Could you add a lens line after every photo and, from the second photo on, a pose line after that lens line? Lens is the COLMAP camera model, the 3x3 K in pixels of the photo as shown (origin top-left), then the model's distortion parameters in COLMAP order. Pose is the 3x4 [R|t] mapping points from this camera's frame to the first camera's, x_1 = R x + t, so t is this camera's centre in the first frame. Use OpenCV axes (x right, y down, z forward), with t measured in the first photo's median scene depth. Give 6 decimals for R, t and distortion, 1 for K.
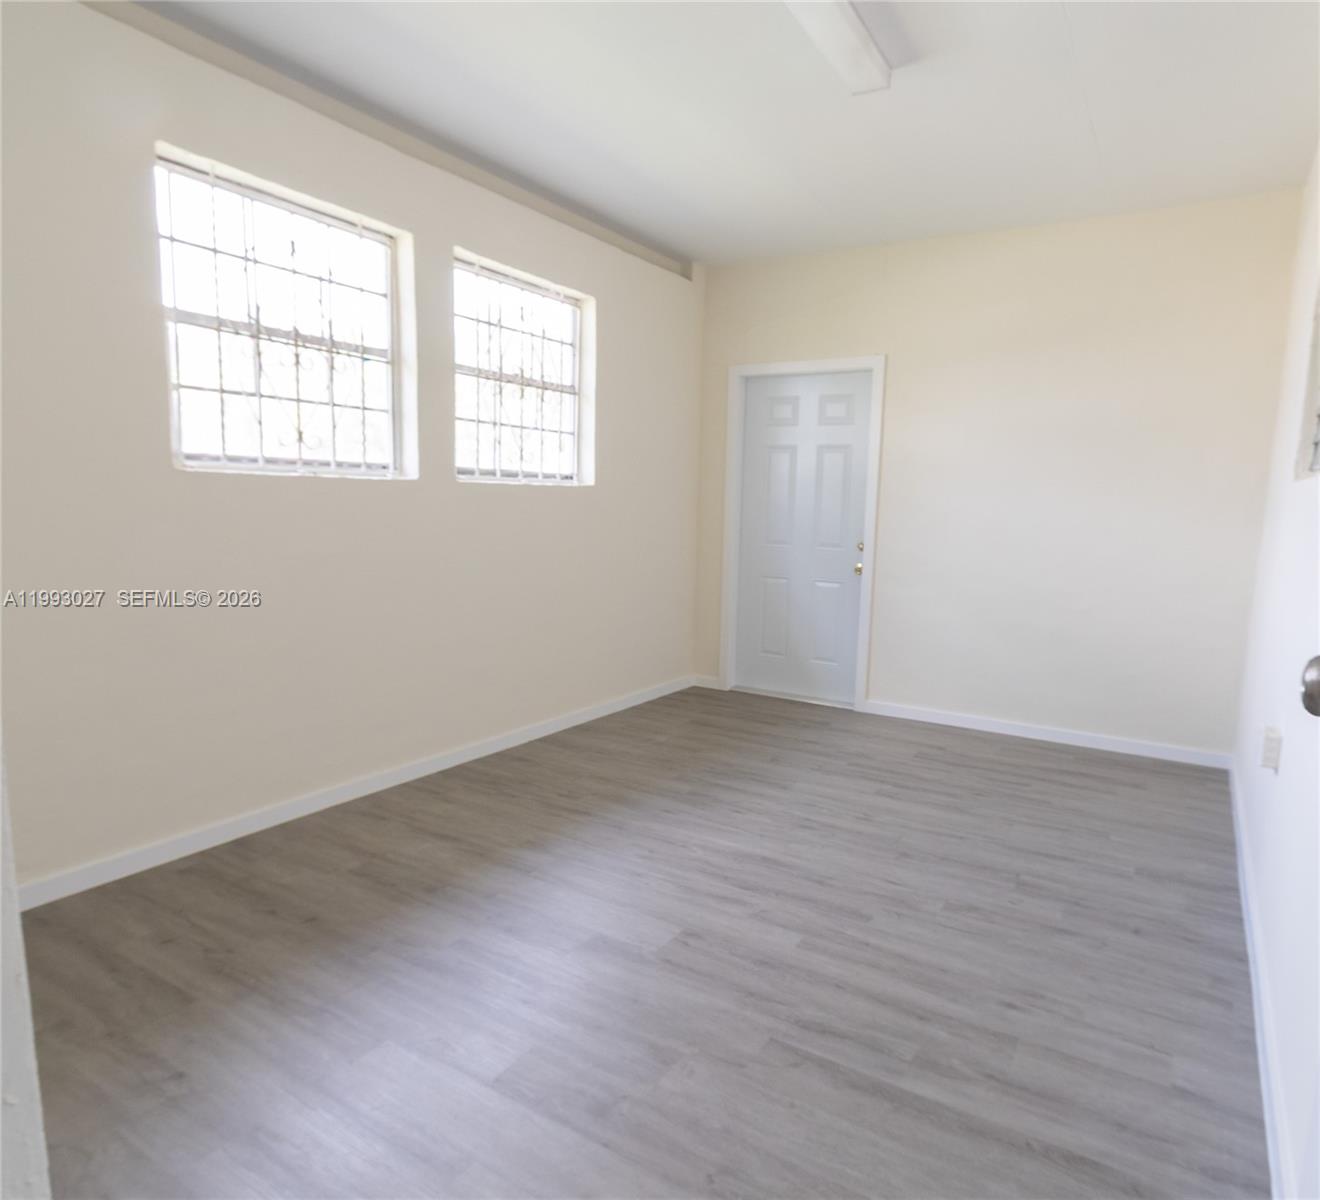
lens RADIAL K [[850.3, 0, 660.1], [0, 850.3, 629.5], [0, 0, 1]] dist [-0.007245, 0.000448]
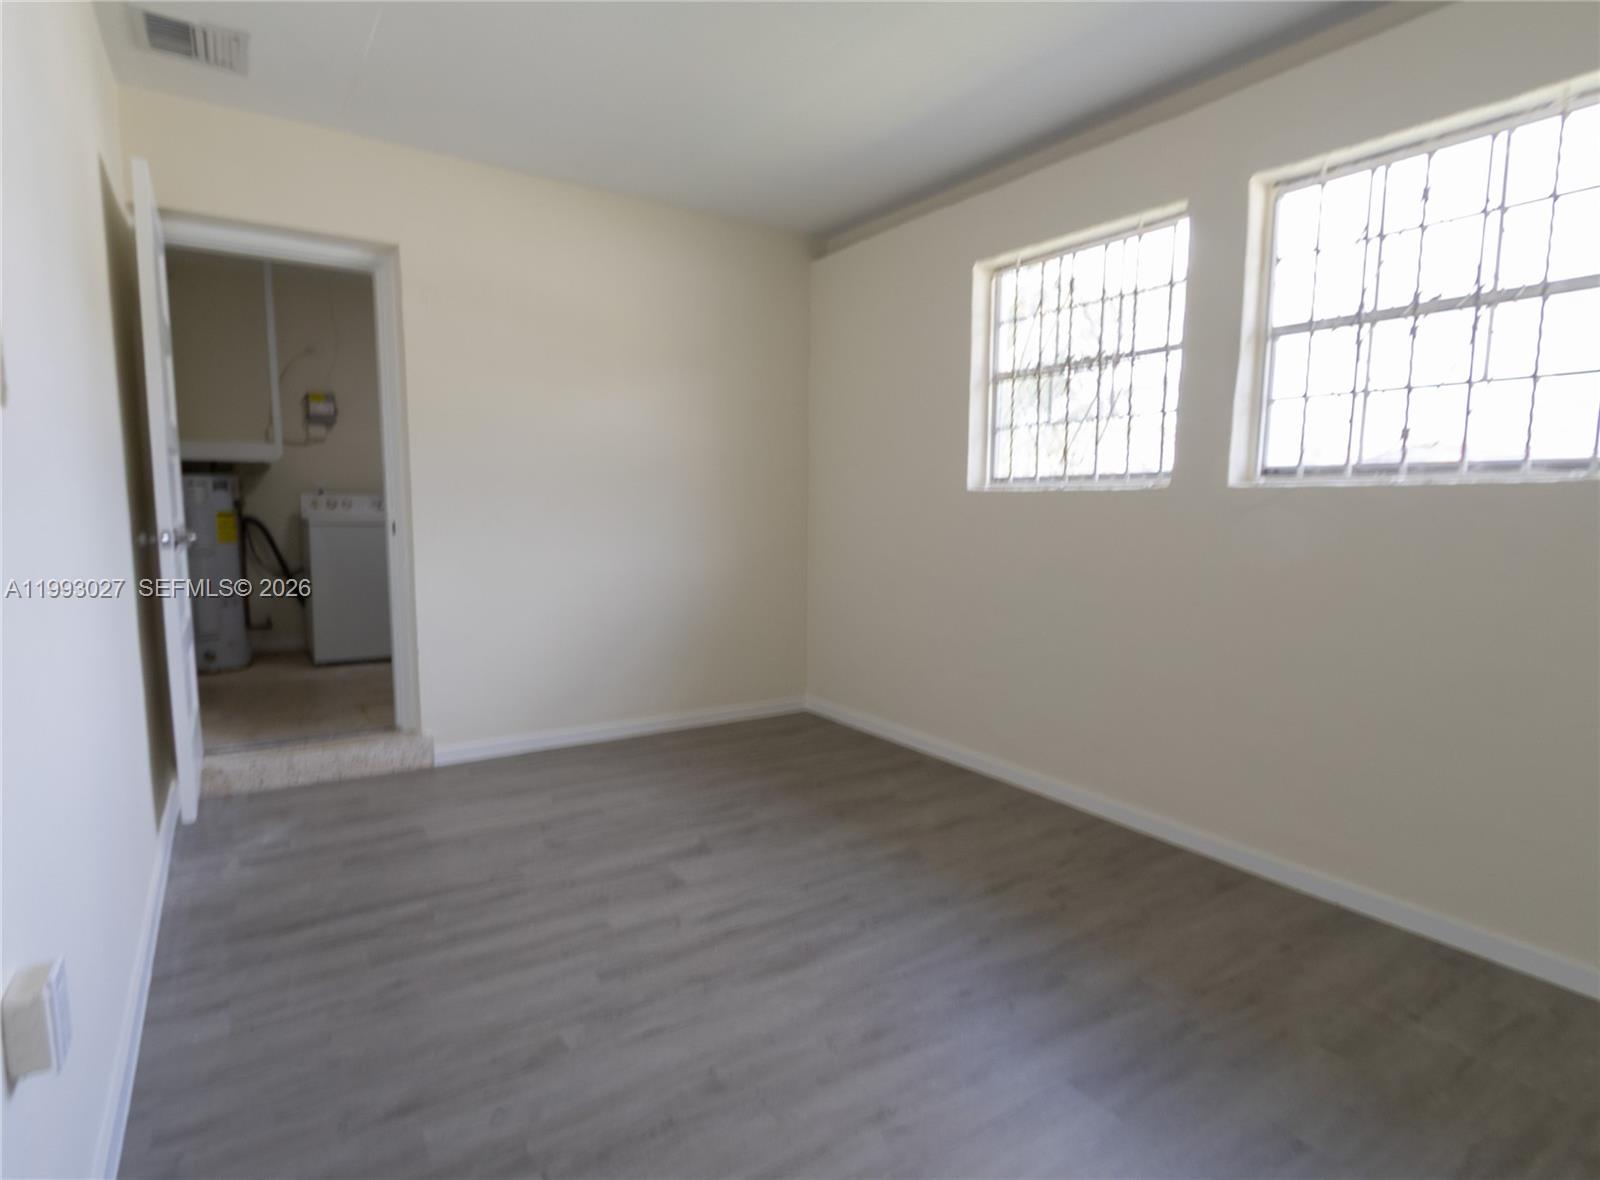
lens RADIAL K [[855.4, 0, 800.0], [0, 855.4, 590.0], [0, 0, 1]] dist [0.018047, -0.001302]
pose [[-0.410927, 0.062875, -0.909497, 0.733822], [-0.150536, 0.979245, 0.135712, -0.151699], [0.899154, 0.192680, -0.392934, 1.140762]]
